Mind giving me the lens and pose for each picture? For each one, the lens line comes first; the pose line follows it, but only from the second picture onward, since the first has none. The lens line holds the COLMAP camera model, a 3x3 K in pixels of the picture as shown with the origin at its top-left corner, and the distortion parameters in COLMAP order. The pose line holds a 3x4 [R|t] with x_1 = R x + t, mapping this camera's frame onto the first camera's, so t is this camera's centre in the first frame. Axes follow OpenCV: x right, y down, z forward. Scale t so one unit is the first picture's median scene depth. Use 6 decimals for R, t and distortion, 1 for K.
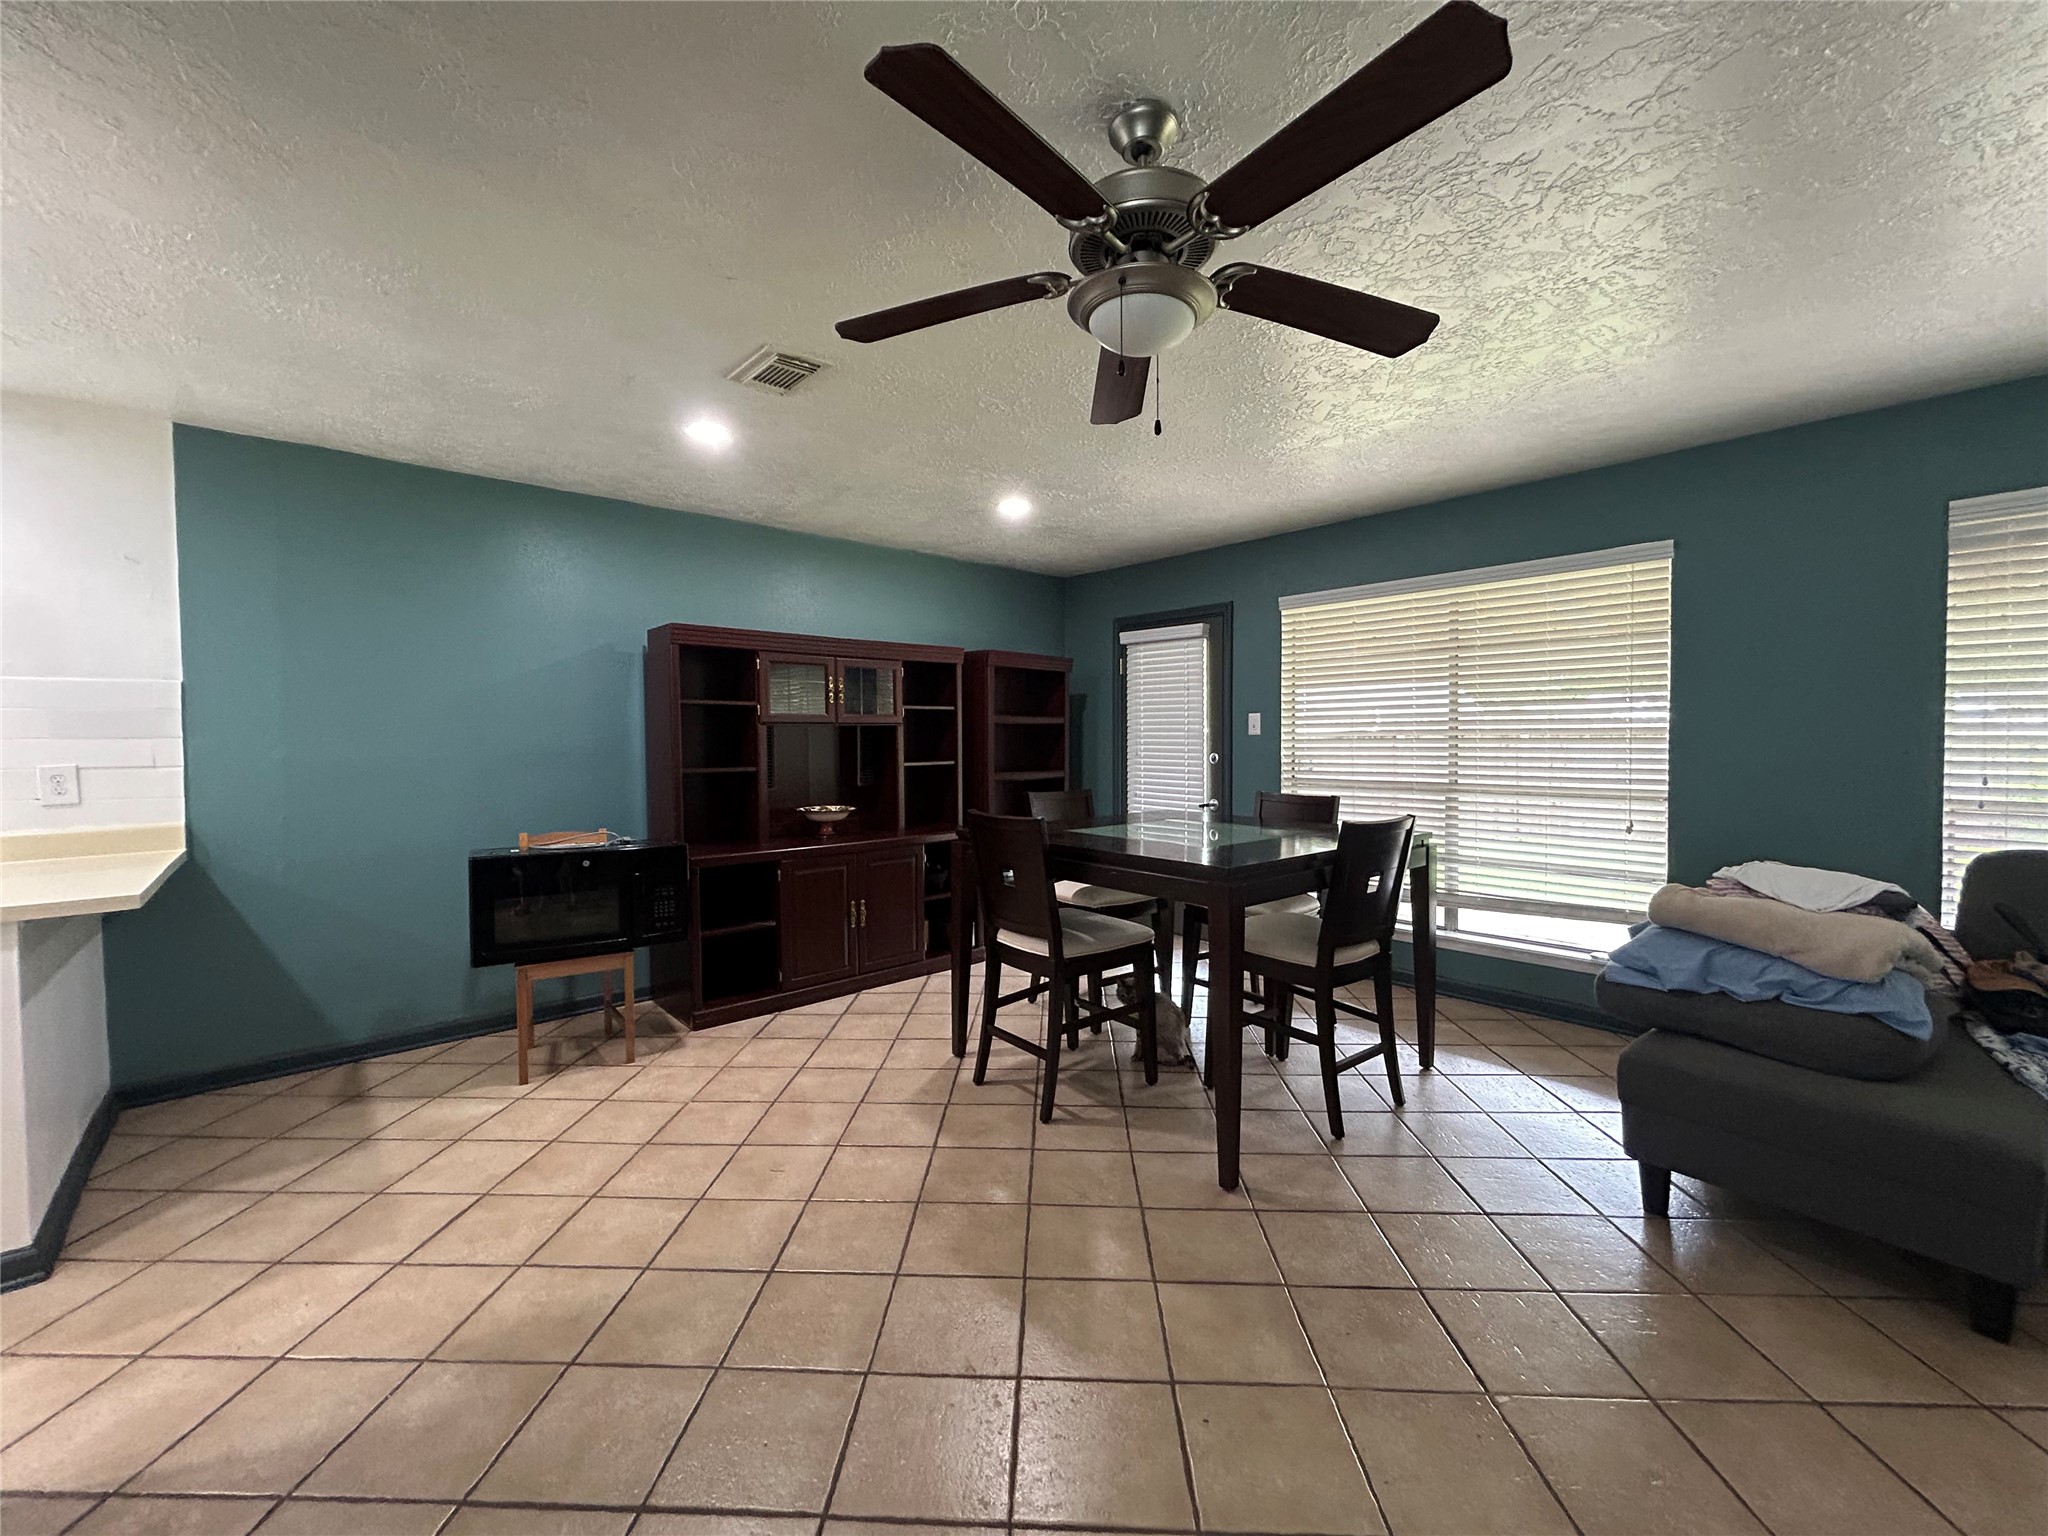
lens RADIAL K [[832.1, 0, 1025.8], [0, 832.1, 775.7], [0, 0, 1]] dist [0.000728, 0.001013]
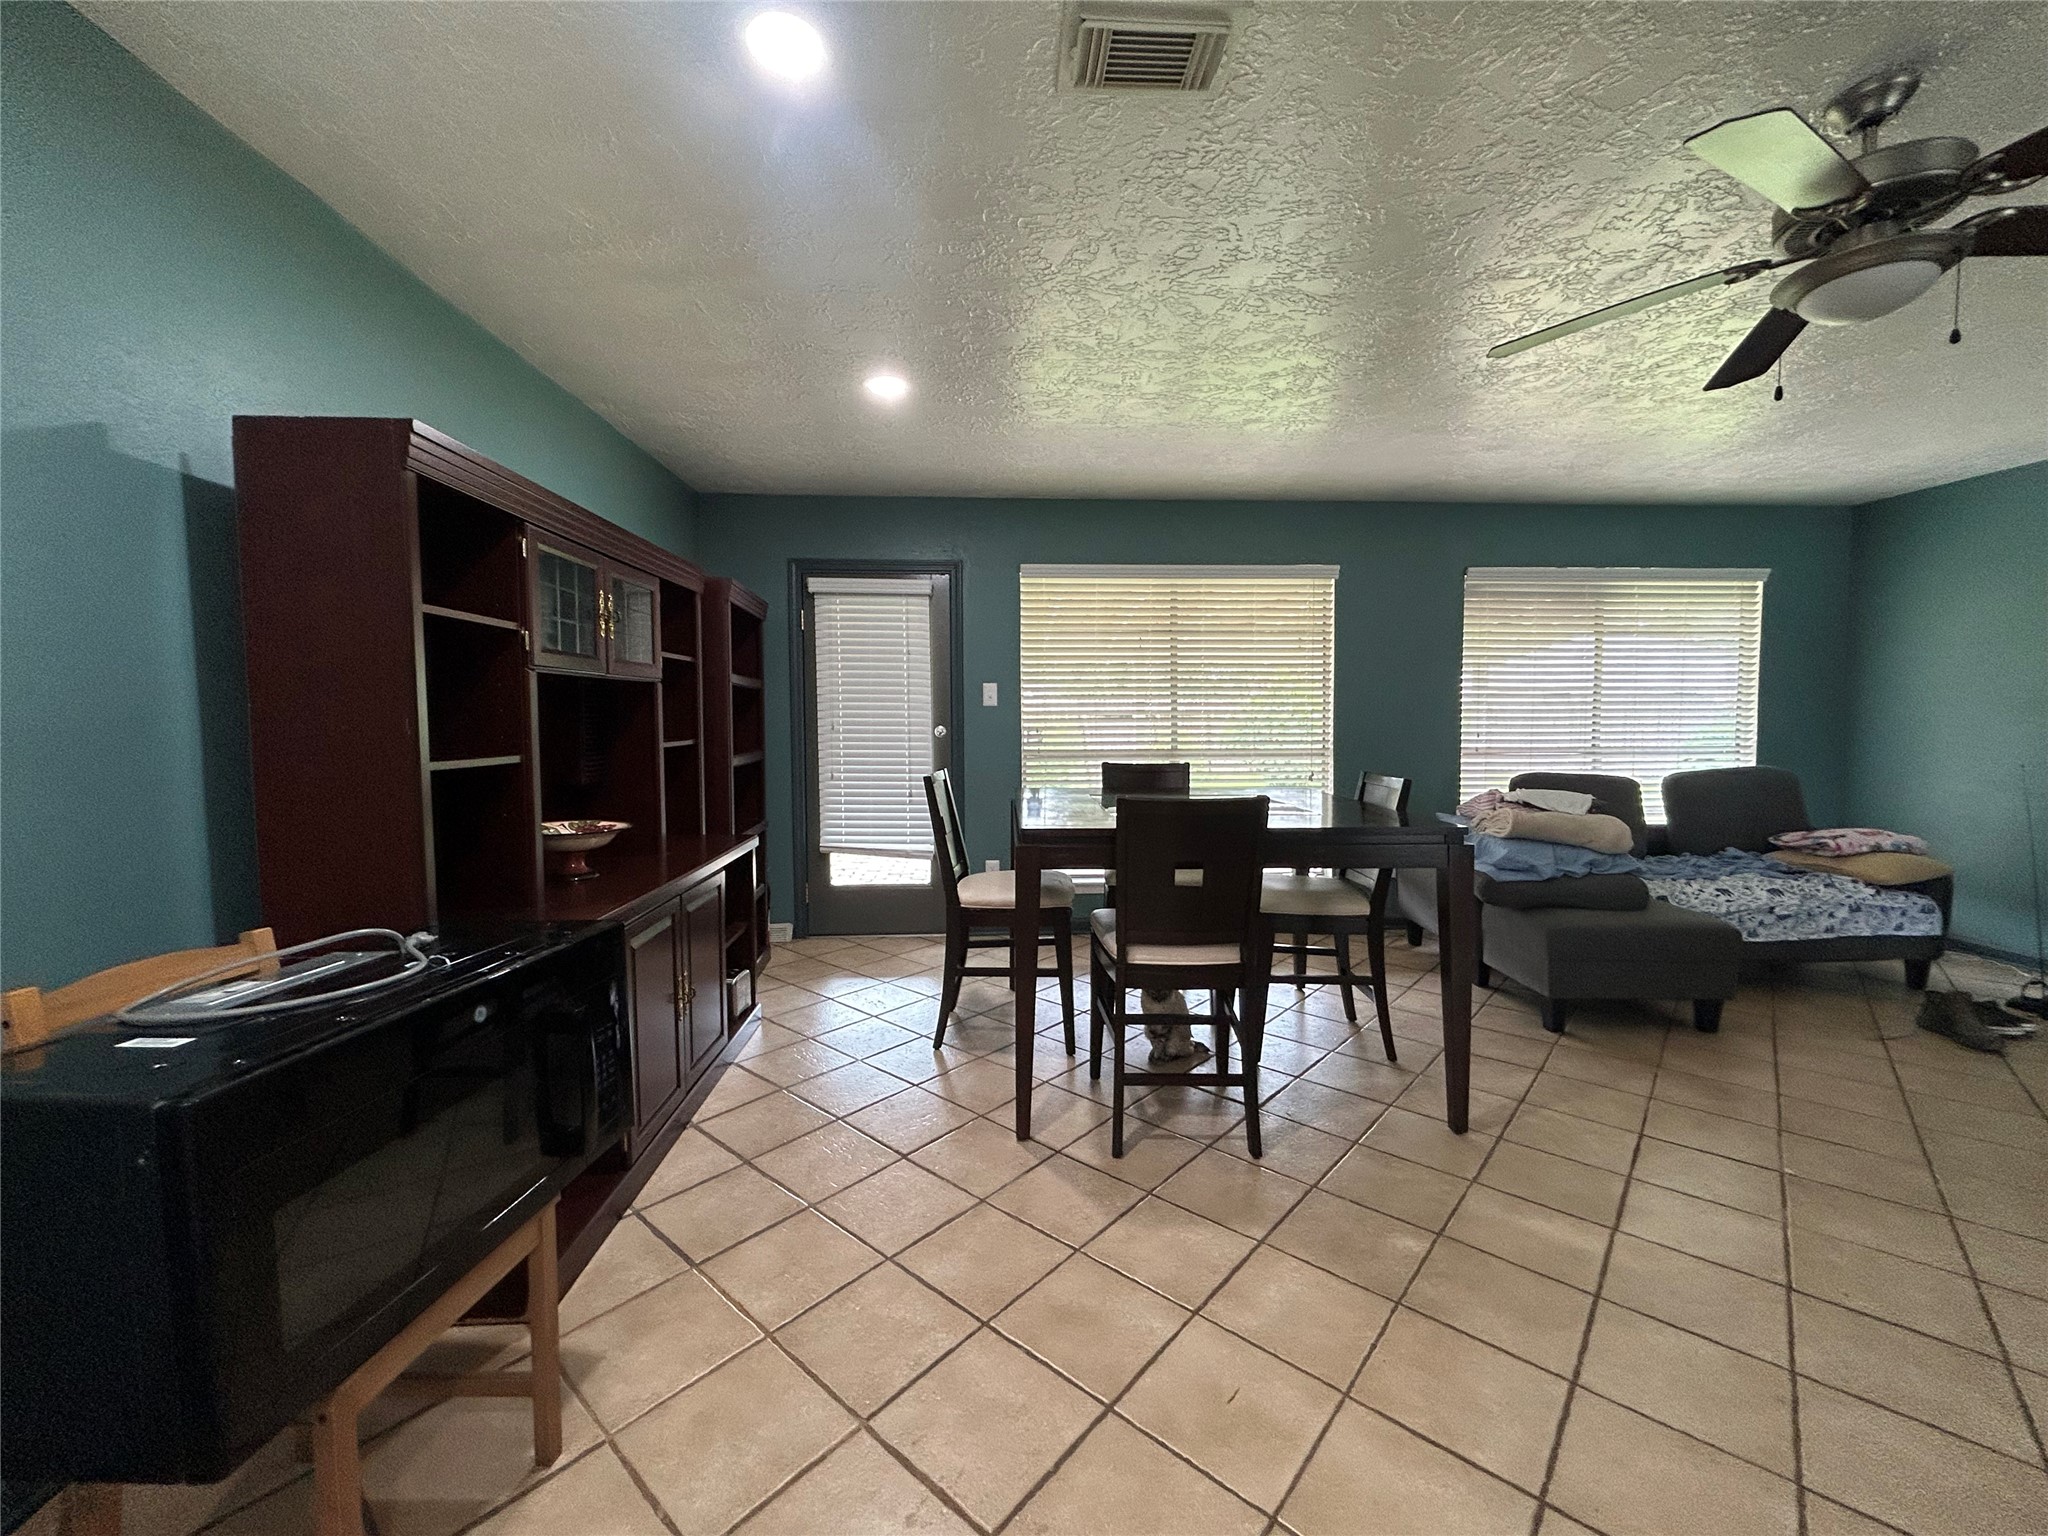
lens RADIAL K [[832.1, 0, 1024.3], [0, 832.1, 764.0], [0, 0, 1]] dist [0.000728, 0.001013]
pose [[0.627658, -0.041083, 0.777404, -0.617258], [0.034337, 0.999096, 0.025076, -0.007606], [-0.777732, 0.010955, 0.628501, 0.531196]]
